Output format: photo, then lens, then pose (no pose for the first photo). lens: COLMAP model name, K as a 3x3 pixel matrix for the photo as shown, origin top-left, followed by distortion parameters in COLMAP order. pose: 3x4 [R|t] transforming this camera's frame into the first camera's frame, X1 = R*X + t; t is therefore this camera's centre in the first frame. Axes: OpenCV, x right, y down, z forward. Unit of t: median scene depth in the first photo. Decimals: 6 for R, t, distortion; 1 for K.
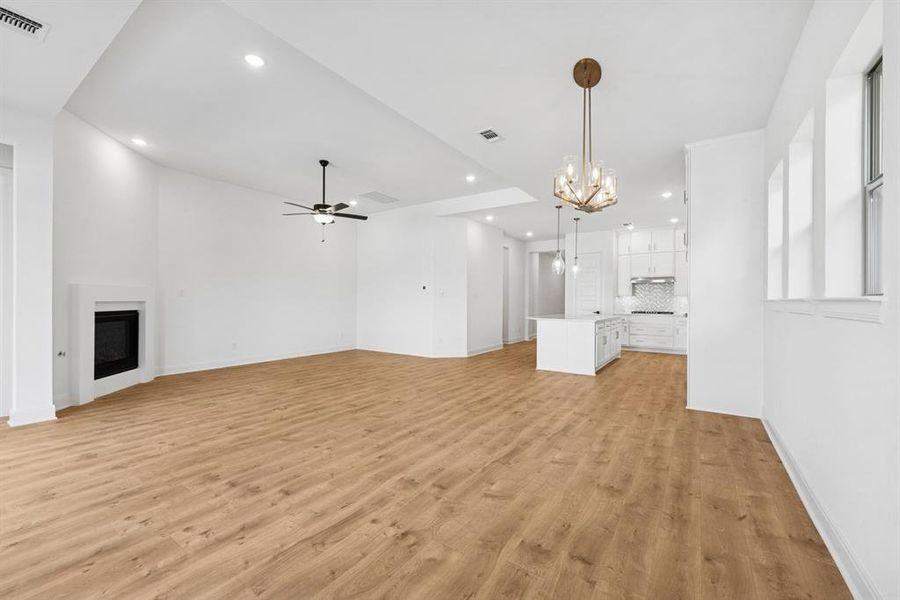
lens RADIAL K [[362.9, 0, 452.5], [0, 362.9, 298.7], [0, 0, 1]] dist [-0.000767, -0.000867]
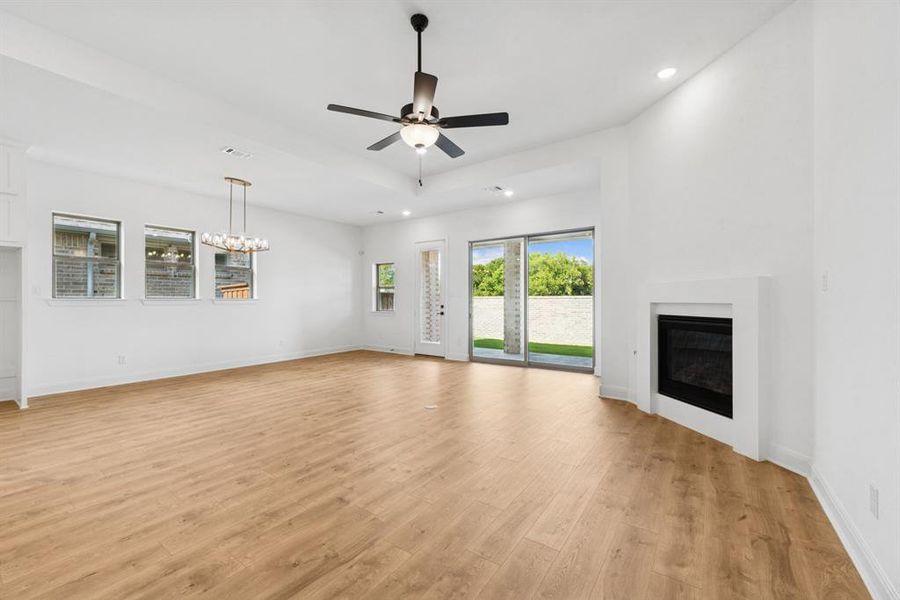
lens RADIAL K [[362.9, 0, 450.8], [0, 362.9, 298.7], [0, 0, 1]] dist [-0.000767, -0.000867]
pose [[-0.999805, -0.001478, 0.019675, -0.661189], [-0.001603, 0.999979, -0.006345, 0.006031], [-0.019666, -0.006375, -0.999786, 2.428485]]
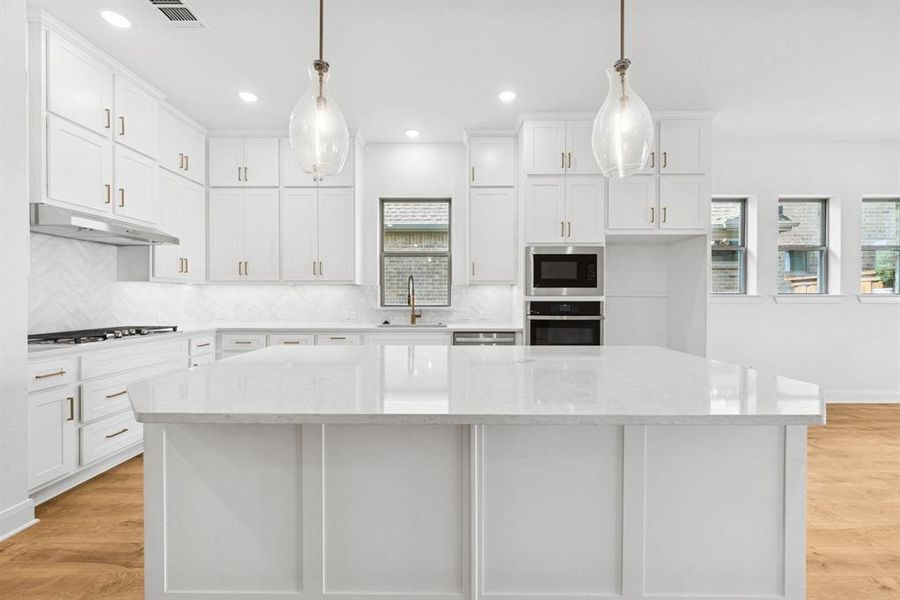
lens RADIAL K [[362.9, 0, 451.2], [0, 362.9, 298.8], [0, 0, 1]] dist [-0.000767, -0.000867]
pose [[-0.555681, -0.008807, 0.831349, 0.339973], [-0.006537, 0.999959, 0.006224, 0.011728], [-0.831370, -0.001976, -0.555716, 2.433182]]
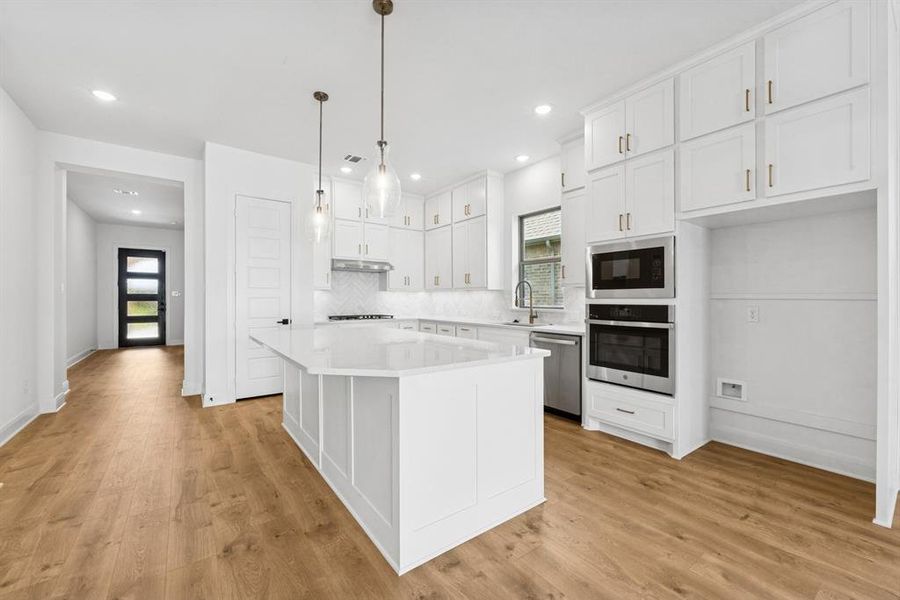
lens RADIAL K [[362.9, 0, 446.3], [0, 362.9, 299.4], [0, 0, 1]] dist [-0.000767, -0.000867]
pose [[0.339860, -0.002223, 0.940473, 0.014445], [-0.006281, 0.999970, 0.004634, 0.008576], [-0.940455, -0.007482, 0.339836, 1.689970]]
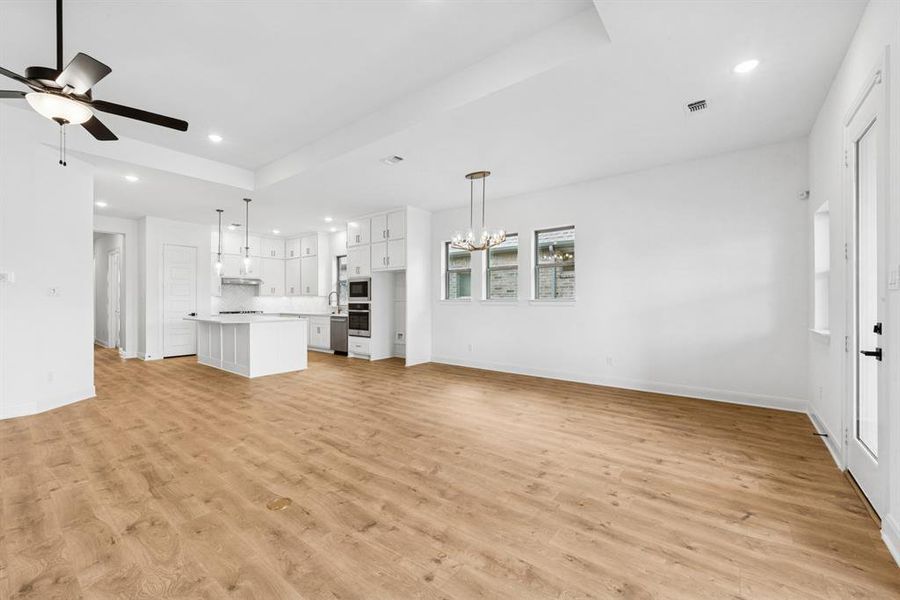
lens RADIAL K [[362.9, 0, 449.4], [0, 362.9, 296.6], [0, 0, 1]] dist [-0.000767, -0.000867]
pose [[0.068216, 0.006889, 0.997647, -1.206801], [-0.002315, 0.999975, -0.006747, -0.005278], [-0.997668, -0.001850, 0.068231, 0.851659]]
